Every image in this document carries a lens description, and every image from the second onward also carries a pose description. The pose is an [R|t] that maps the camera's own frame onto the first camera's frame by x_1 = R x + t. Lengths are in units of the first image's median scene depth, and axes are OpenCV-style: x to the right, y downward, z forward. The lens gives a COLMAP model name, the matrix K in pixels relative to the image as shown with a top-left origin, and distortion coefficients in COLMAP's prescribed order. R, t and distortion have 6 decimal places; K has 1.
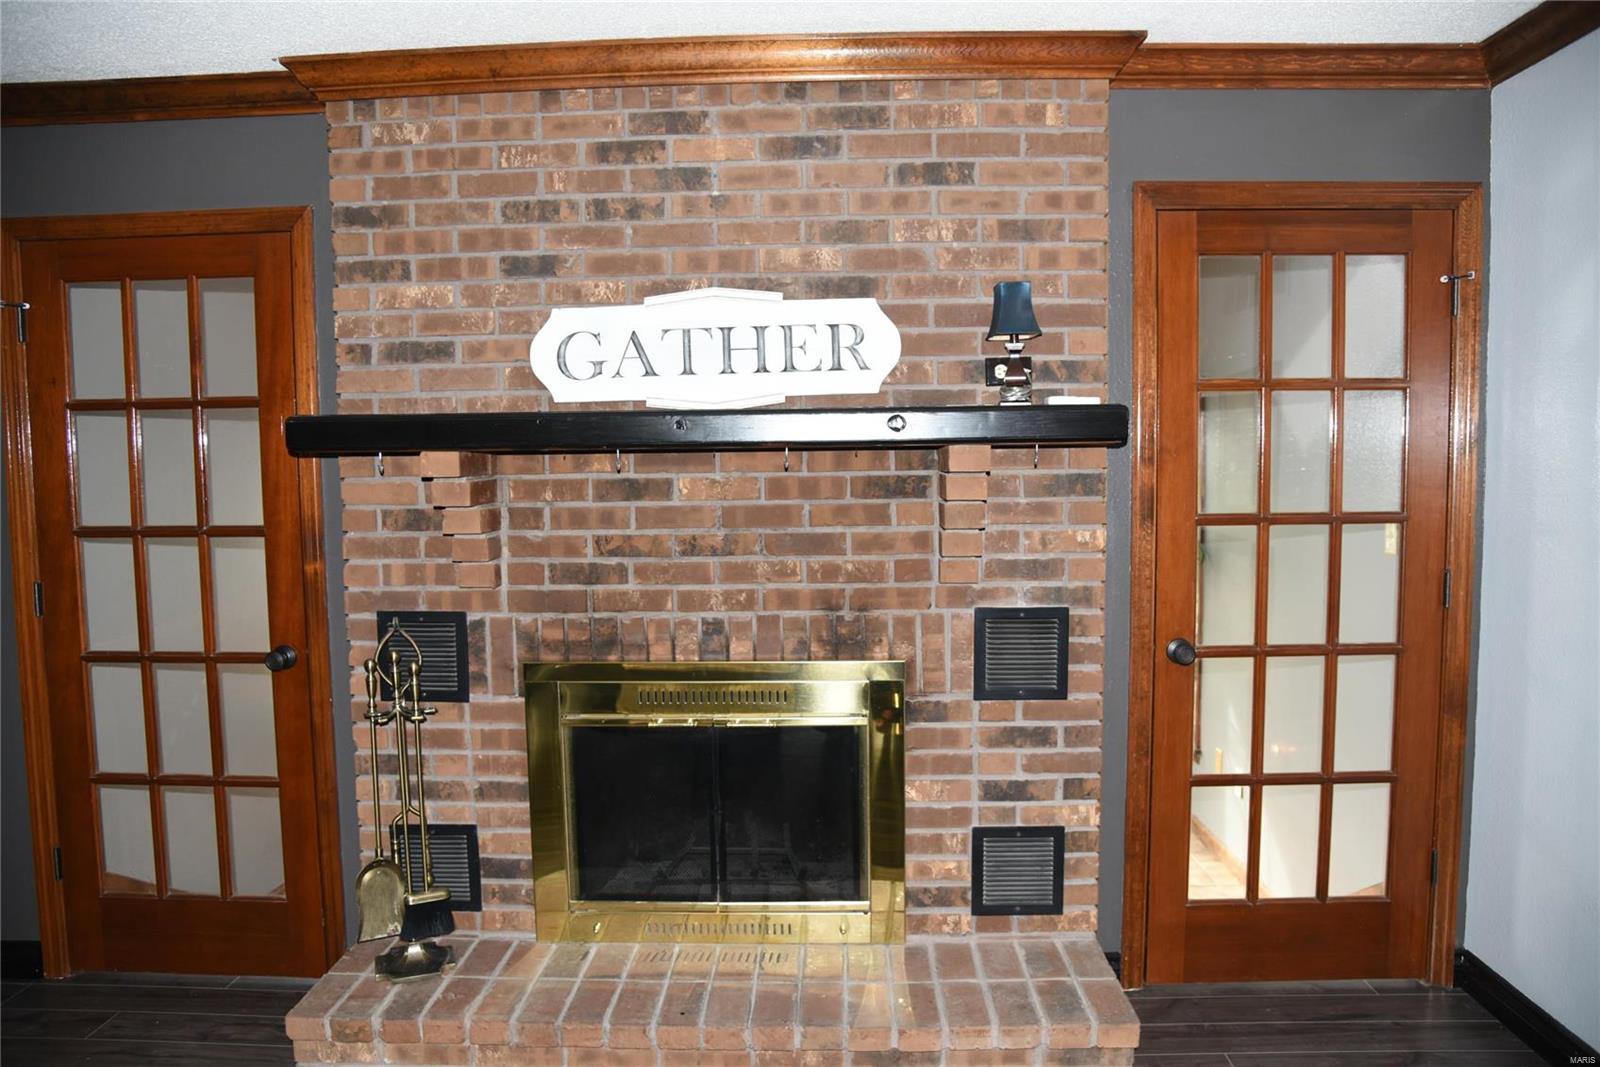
lens RADIAL K [[1103.1, 0, 798.5], [0, 1103.1, 543.2], [0, 0, 1]] dist [-0.107351, 0.055993]
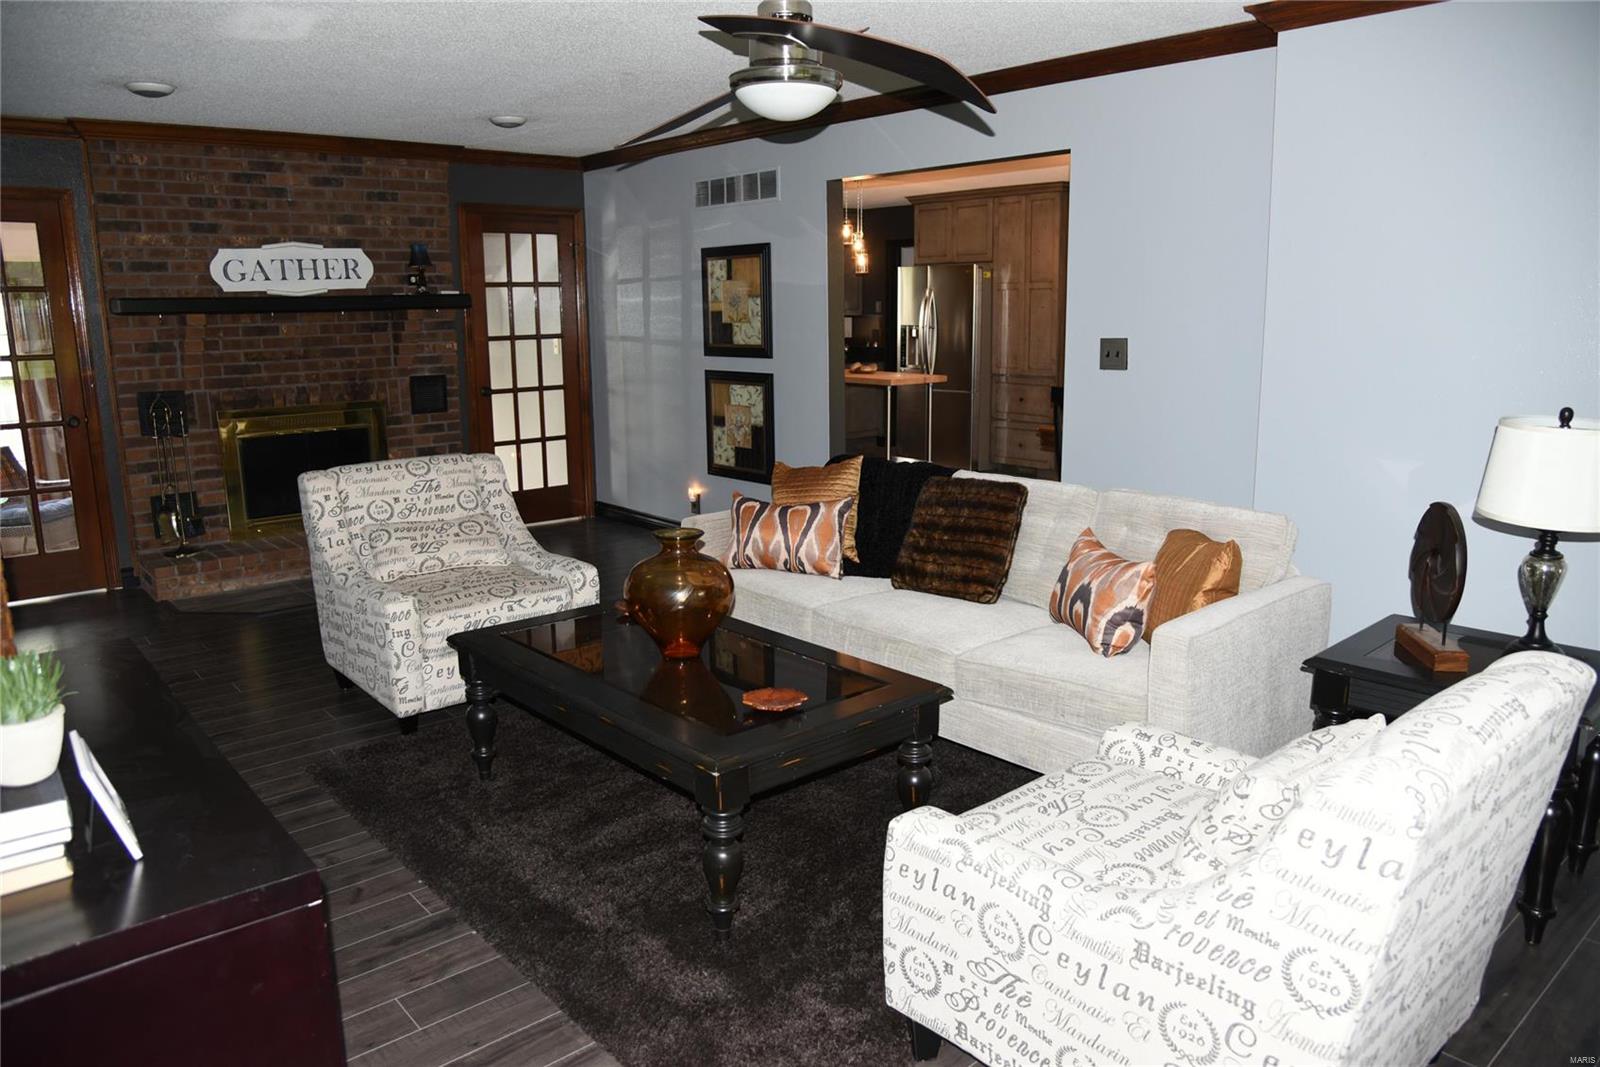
lens RADIAL K [[1103.1, 0, 801.7], [0, 1103.1, 545.8], [0, 0, 1]] dist [-0.107351, 0.055993]
pose [[0.729053, -0.139190, 0.670155, -0.881988], [0.049887, 0.987306, 0.150791, 0.110185], [-0.682637, -0.076502, 0.726742, -1.397250]]
